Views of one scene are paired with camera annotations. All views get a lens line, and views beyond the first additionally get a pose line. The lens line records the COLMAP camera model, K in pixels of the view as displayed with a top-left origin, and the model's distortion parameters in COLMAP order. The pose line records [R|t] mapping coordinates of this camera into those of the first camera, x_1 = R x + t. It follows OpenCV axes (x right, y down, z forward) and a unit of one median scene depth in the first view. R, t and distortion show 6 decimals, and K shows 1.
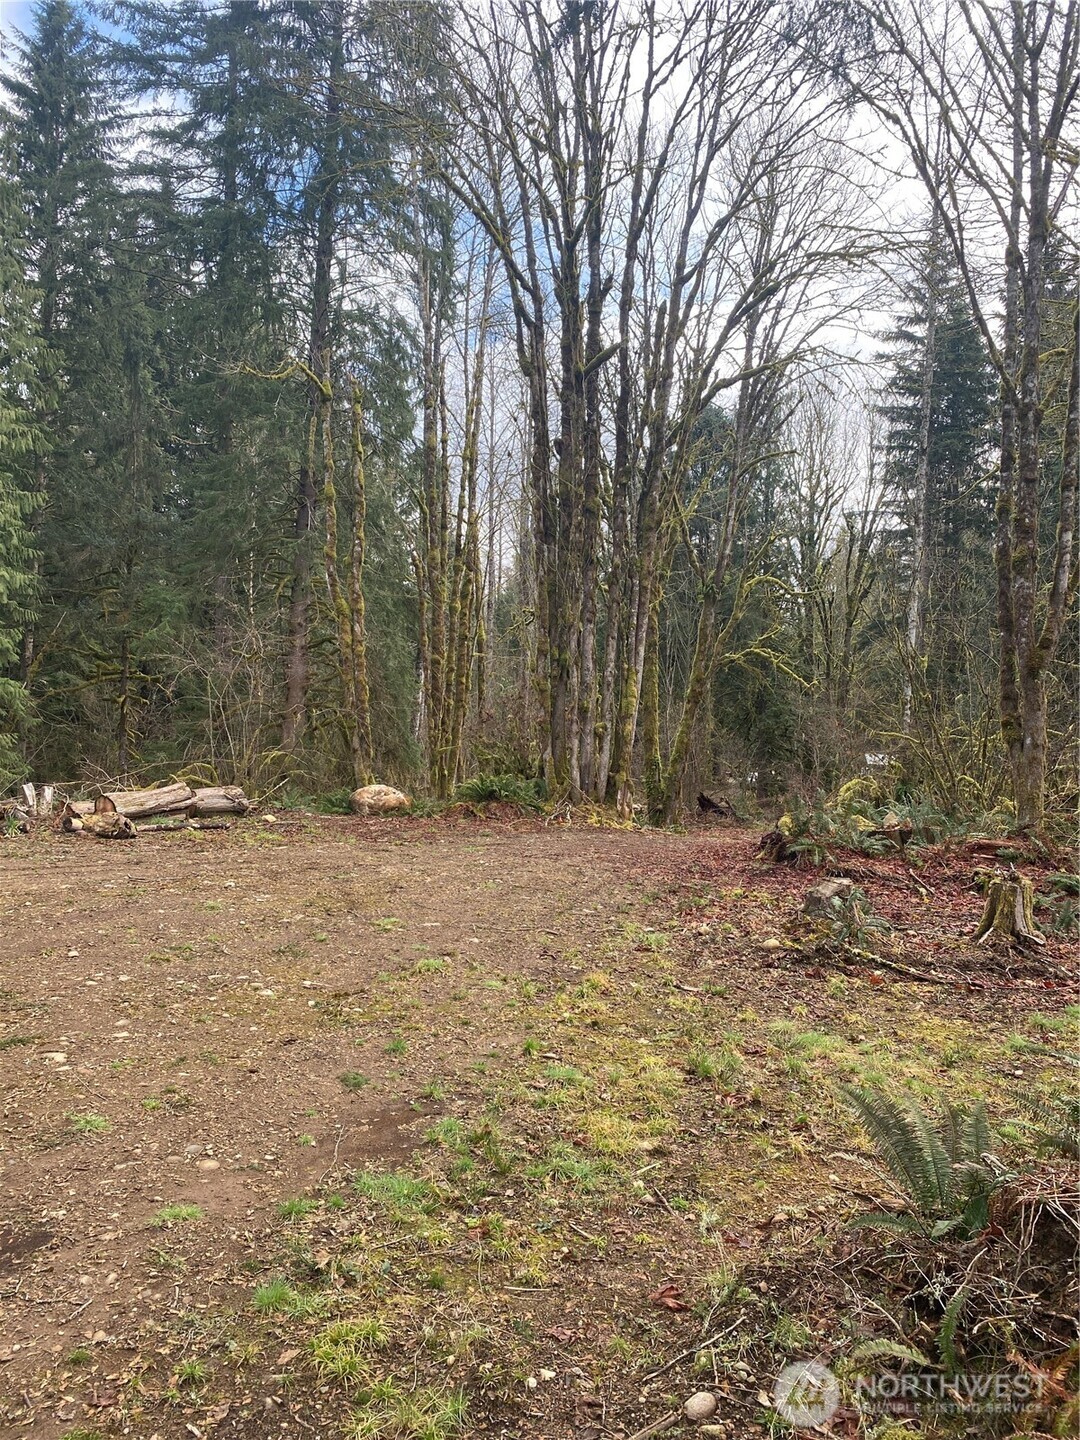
lens RADIAL K [[1097.6, 0, 540.0], [0, 1097.6, 720.0], [0, 0, 1]] dist [-0.004392, -0.010851]
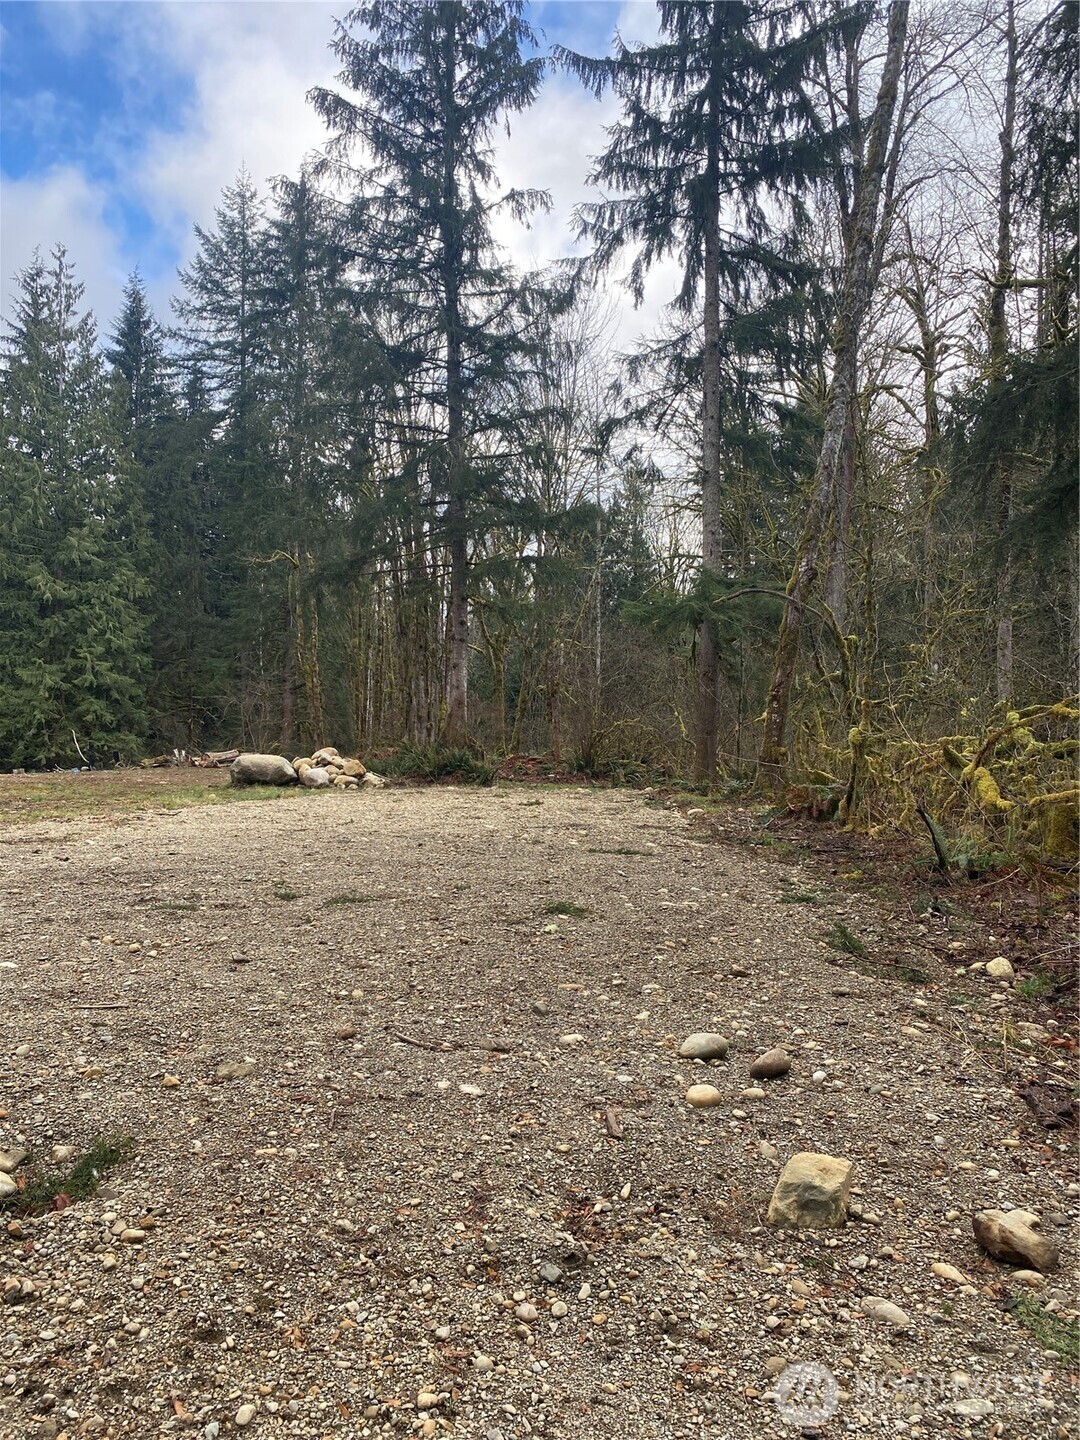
lens RADIAL K [[1097.6, 0, 540.0], [0, 1097.6, 720.0], [0, 0, 1]] dist [-0.004392, -0.010851]
pose [[0.999572, -0.029200, -0.001877, 0.268033], [0.029134, 0.999155, -0.028987, 0.064183], [0.002721, 0.028920, 0.999578, -1.085451]]
